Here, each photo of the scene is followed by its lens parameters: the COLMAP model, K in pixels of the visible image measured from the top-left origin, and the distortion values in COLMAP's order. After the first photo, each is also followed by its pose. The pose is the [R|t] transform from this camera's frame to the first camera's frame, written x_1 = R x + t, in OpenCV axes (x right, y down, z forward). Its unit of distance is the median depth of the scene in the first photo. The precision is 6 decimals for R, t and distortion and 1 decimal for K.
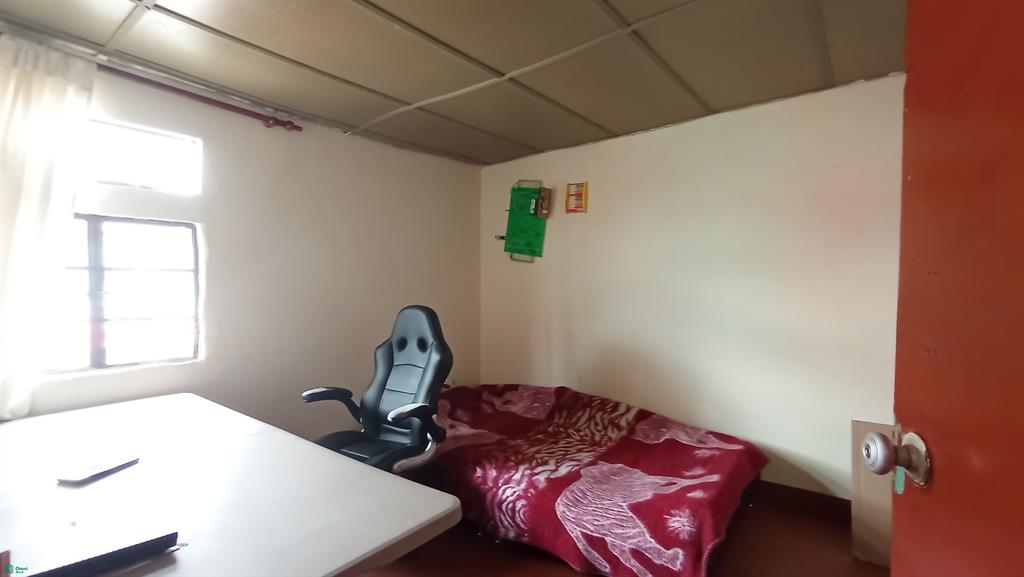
lens RADIAL K [[467.8, 0, 507.8], [0, 467.8, 291.0], [0, 0, 1]] dist [-0.051926, 0.035073]
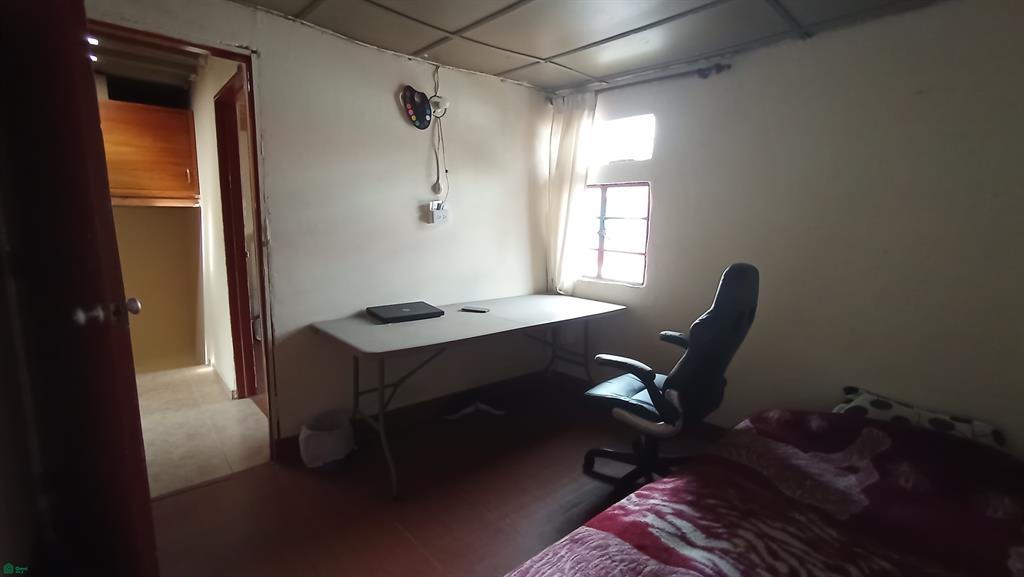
lens RADIAL K [[467.8, 0, 507.8], [0, 467.8, 291.0], [0, 0, 1]] dist [-0.051926, 0.035073]
pose [[-0.201857, 0.140648, -0.969264, 0.692607], [-0.032969, 0.988099, 0.150247, -0.026509], [0.978860, 0.062284, -0.194817, 0.861189]]
